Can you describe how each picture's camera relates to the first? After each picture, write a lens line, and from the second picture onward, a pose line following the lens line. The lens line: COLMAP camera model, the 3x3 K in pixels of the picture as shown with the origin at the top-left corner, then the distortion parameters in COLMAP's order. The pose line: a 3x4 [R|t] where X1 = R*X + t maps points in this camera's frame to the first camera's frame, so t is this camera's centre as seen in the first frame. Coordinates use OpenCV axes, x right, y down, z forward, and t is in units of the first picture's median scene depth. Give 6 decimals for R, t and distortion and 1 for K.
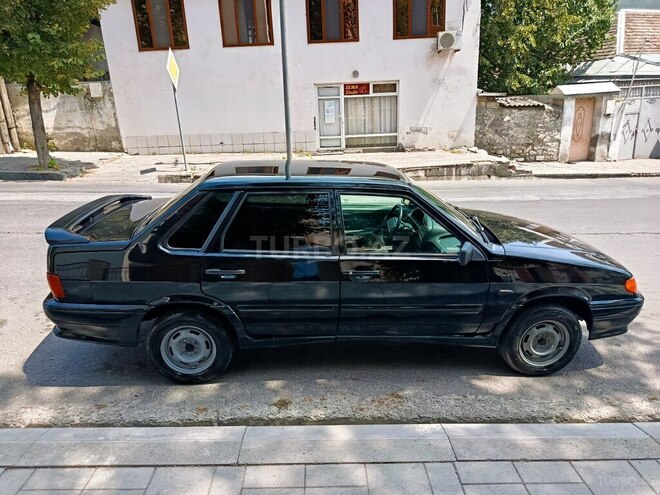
lens RADIAL K [[473.7, 0, 330.0], [0, 473.7, 247.5], [0, 0, 1]] dist [-0.004118, -0.008832]
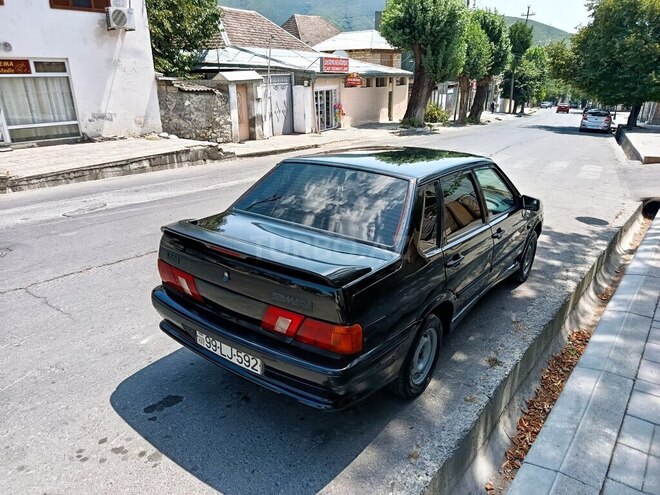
lens RADIAL K [[473.7, 0, 330.0], [0, 473.7, 247.5], [0, 0, 1]] dist [-0.004118, -0.008832]
pose [[0.653142, -0.223774, 0.723416, -0.230438], [0.199825, 0.972409, 0.120381, -0.031285], [-0.730394, 0.065931, 0.679836, 0.103054]]
